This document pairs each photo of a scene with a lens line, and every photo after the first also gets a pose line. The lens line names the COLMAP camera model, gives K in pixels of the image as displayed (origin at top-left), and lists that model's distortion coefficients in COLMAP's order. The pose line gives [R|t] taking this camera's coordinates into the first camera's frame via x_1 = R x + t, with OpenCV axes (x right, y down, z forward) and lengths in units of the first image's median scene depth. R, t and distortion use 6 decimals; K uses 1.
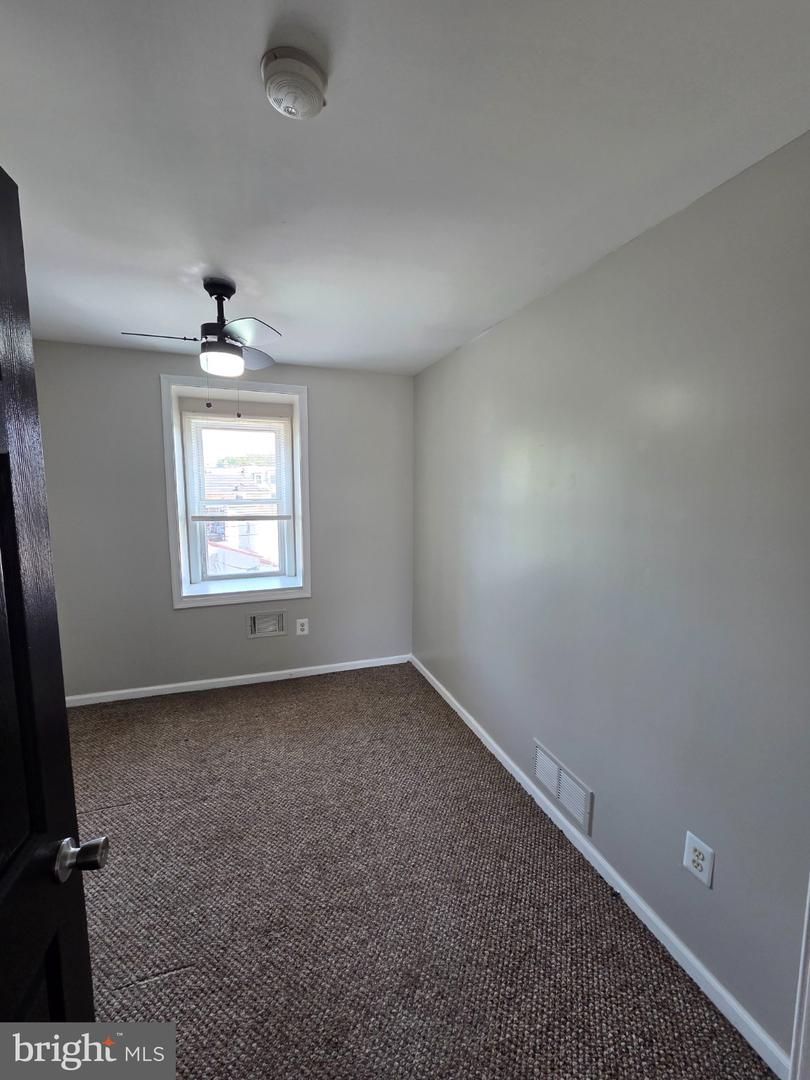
lens RADIAL K [[443.8, 0, 408.1], [0, 443.8, 538.1], [0, 0, 1]] dist [-0.001721, -0.000644]
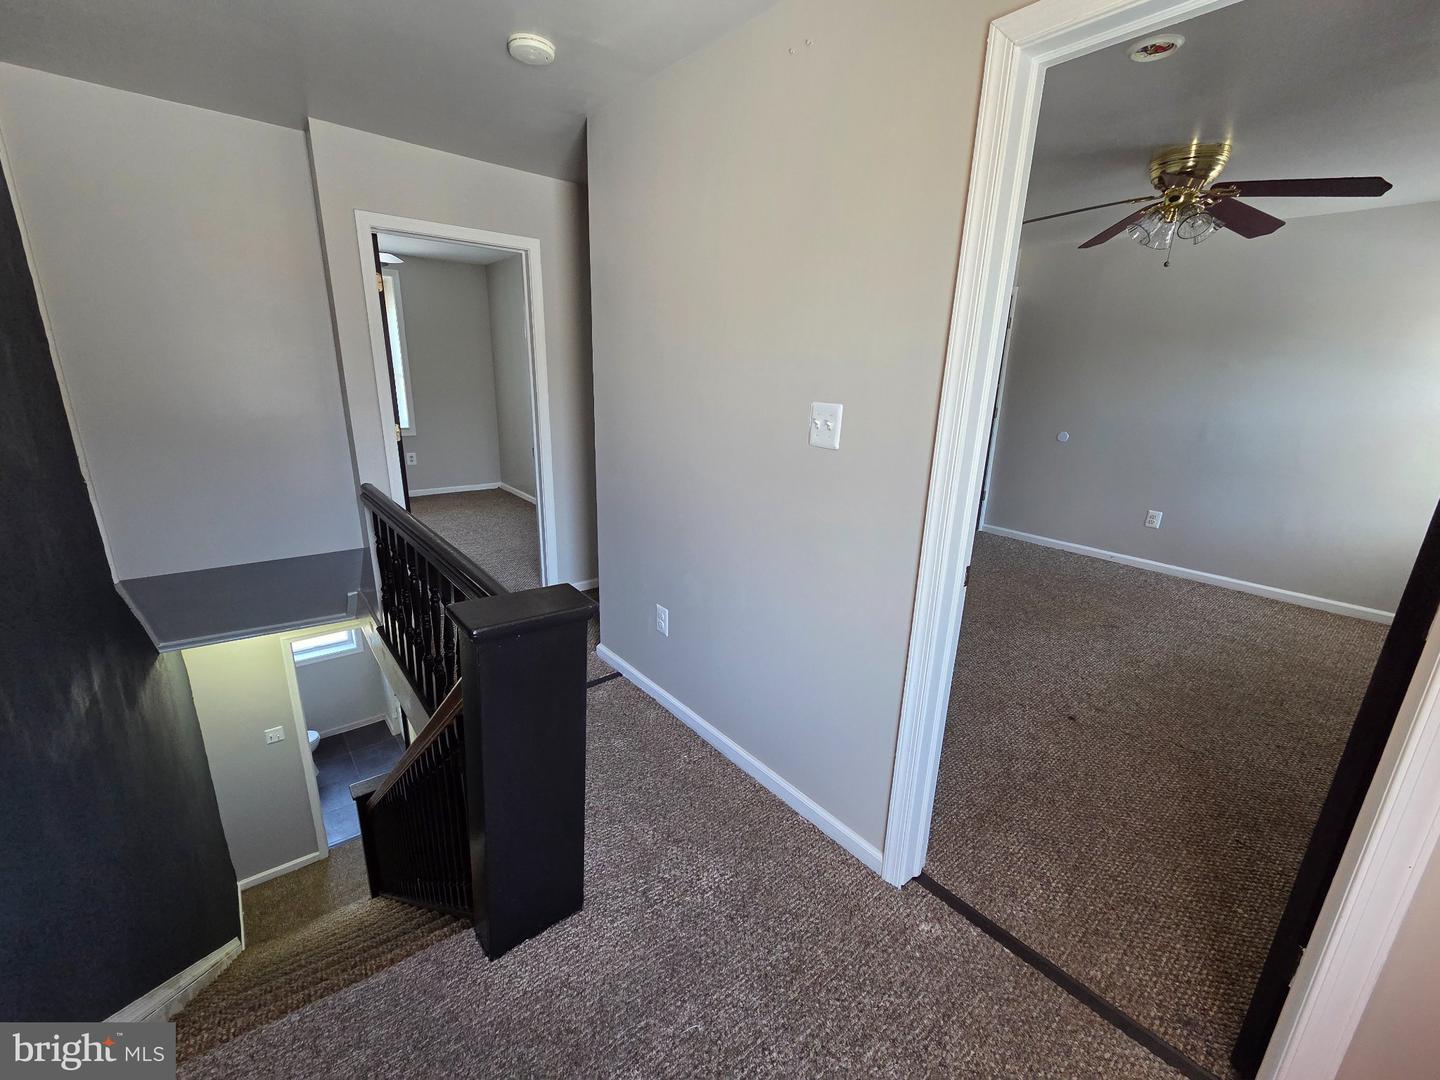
lens RADIAL K [[591.8, 0, 714.8], [0, 591.8, 541.5], [0, 0, 1]] dist [-0.001721, -0.000644]
pose [[0.943860, -0.068085, 0.323254, 0.040099], [0.014588, 0.986167, 0.165114, 0.218503], [-0.330024, -0.151129, 0.931796, -1.309134]]
